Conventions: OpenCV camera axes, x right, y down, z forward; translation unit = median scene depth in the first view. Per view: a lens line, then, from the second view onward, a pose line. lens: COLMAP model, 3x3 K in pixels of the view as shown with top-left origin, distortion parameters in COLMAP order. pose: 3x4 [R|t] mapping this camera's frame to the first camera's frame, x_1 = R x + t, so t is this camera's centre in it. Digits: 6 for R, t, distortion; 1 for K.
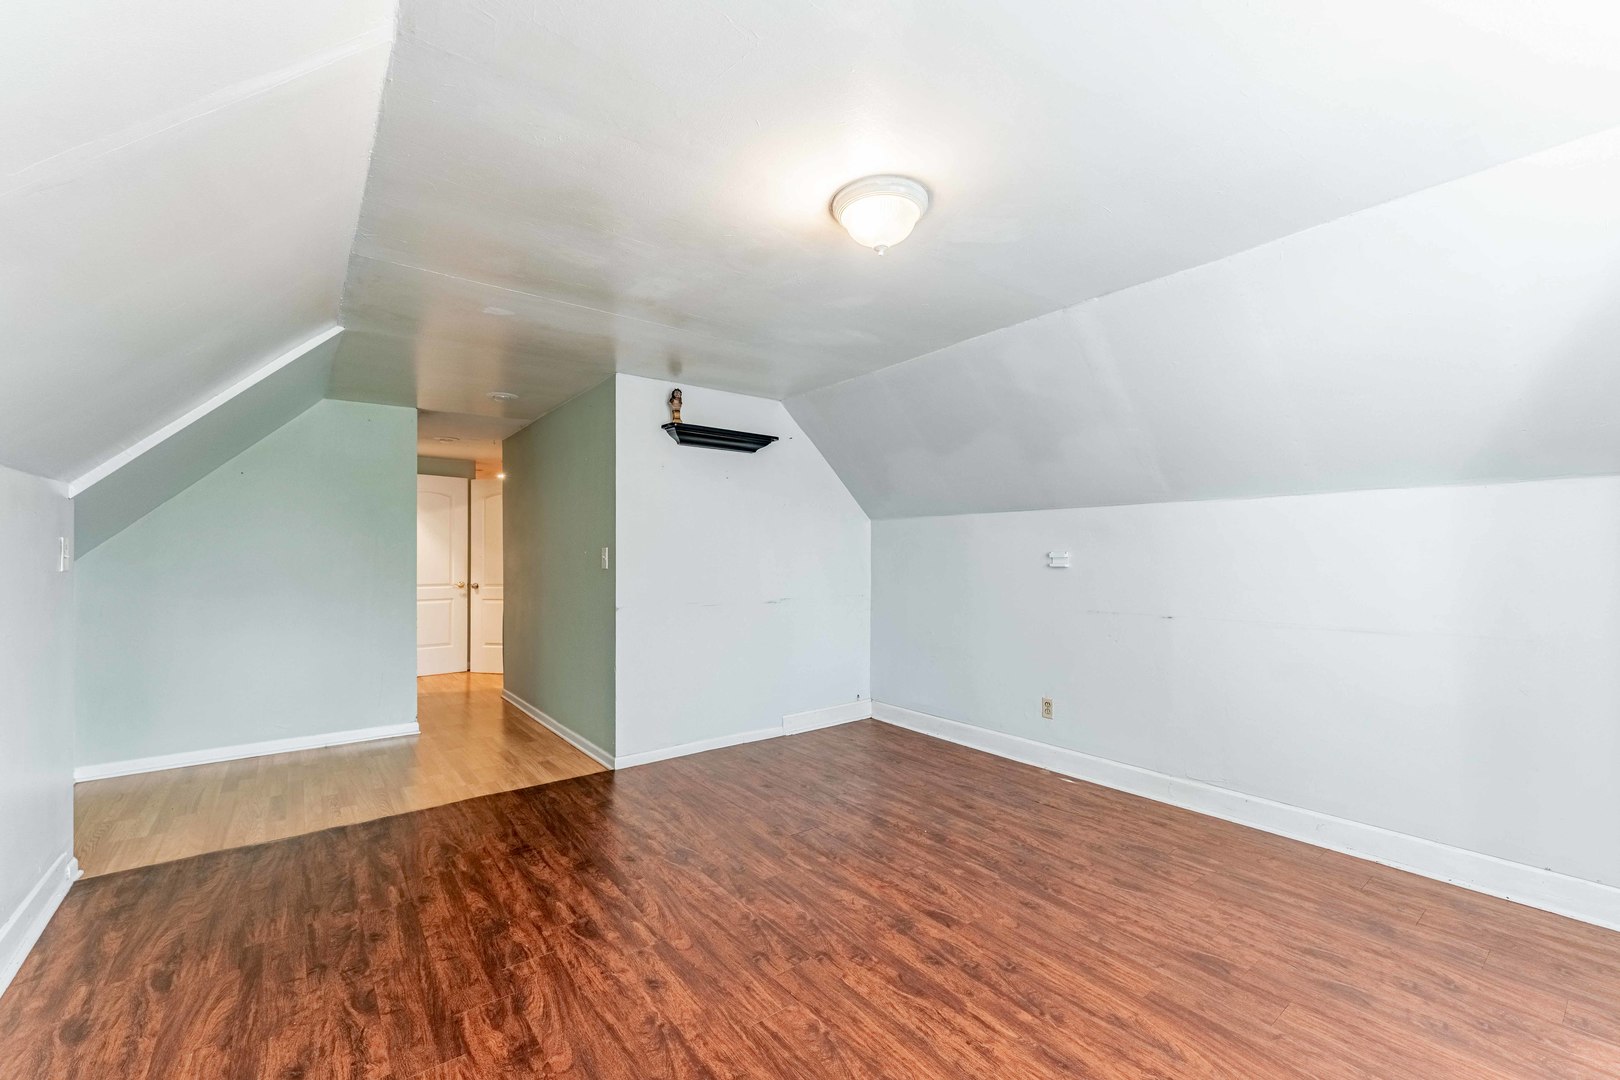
lens RADIAL K [[660.9, 0, 828.7], [0, 660.9, 546.7], [0, 0, 1]] dist [0.001246, -0.000814]
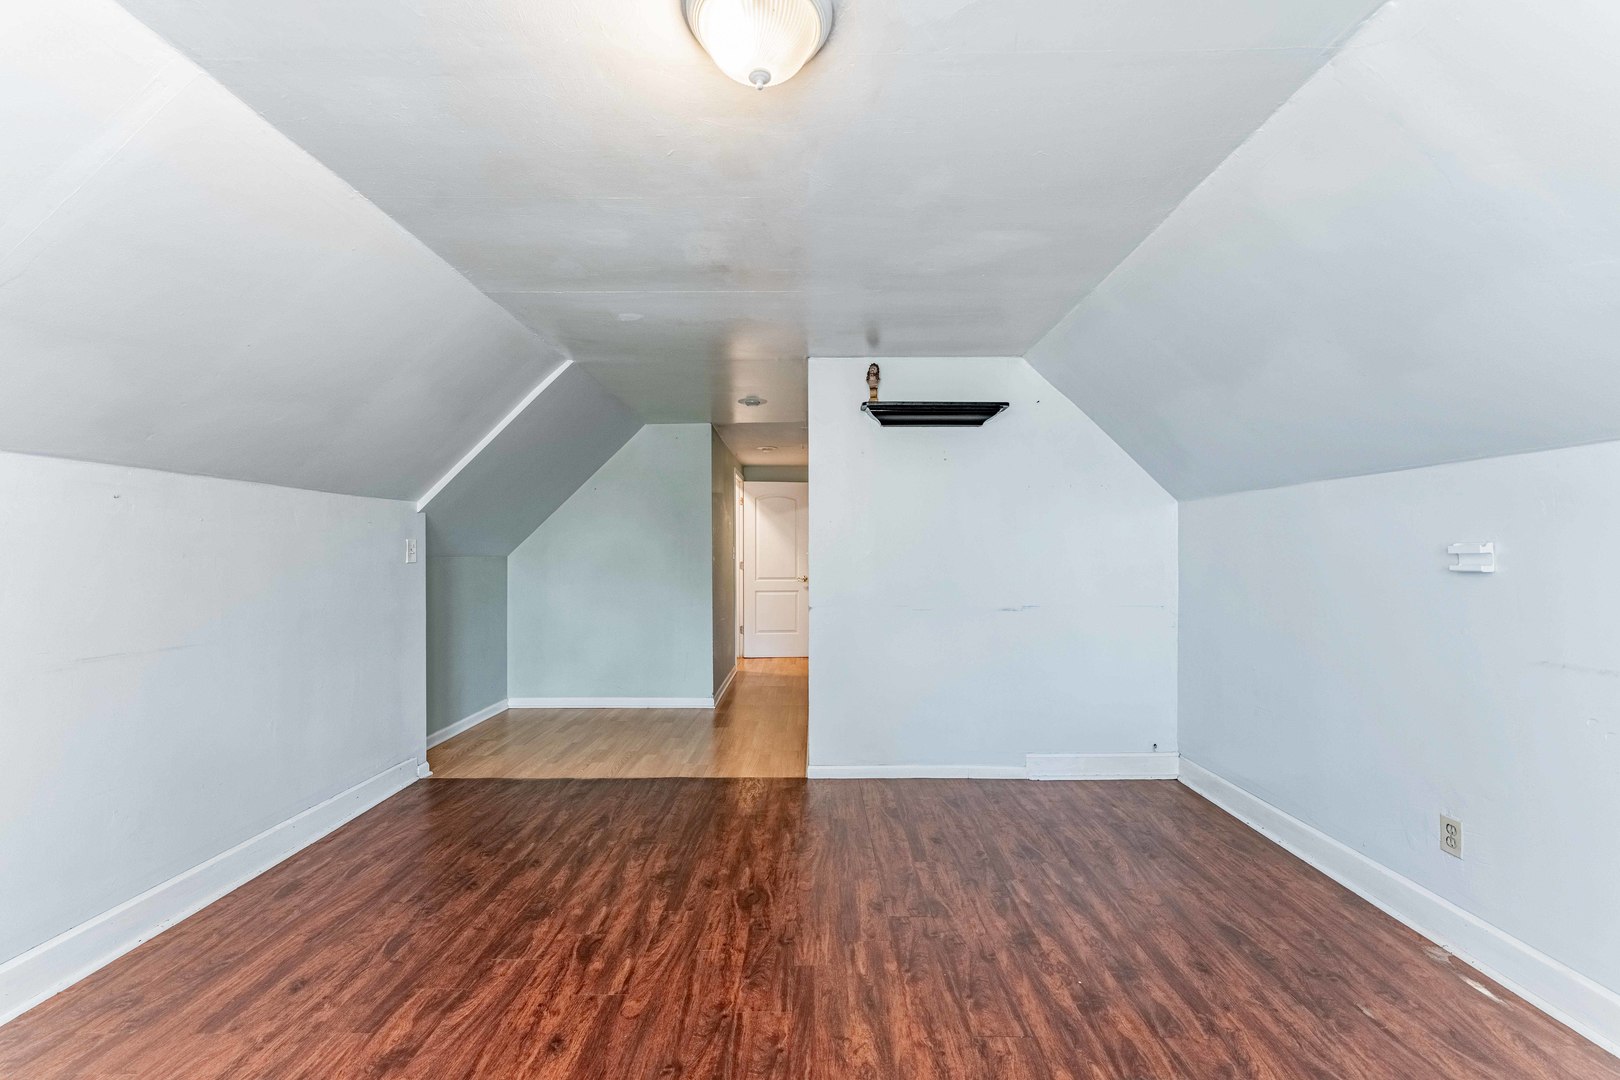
lens RADIAL K [[660.9, 0, 801.2], [0, 660.9, 542.5], [0, 0, 1]] dist [0.001246, -0.000814]
pose [[0.780275, -0.010051, -0.625355, 0.341429], [0.008418, 0.999949, -0.005569, 0.007997], [0.625379, -0.000918, 0.780320, 0.337133]]
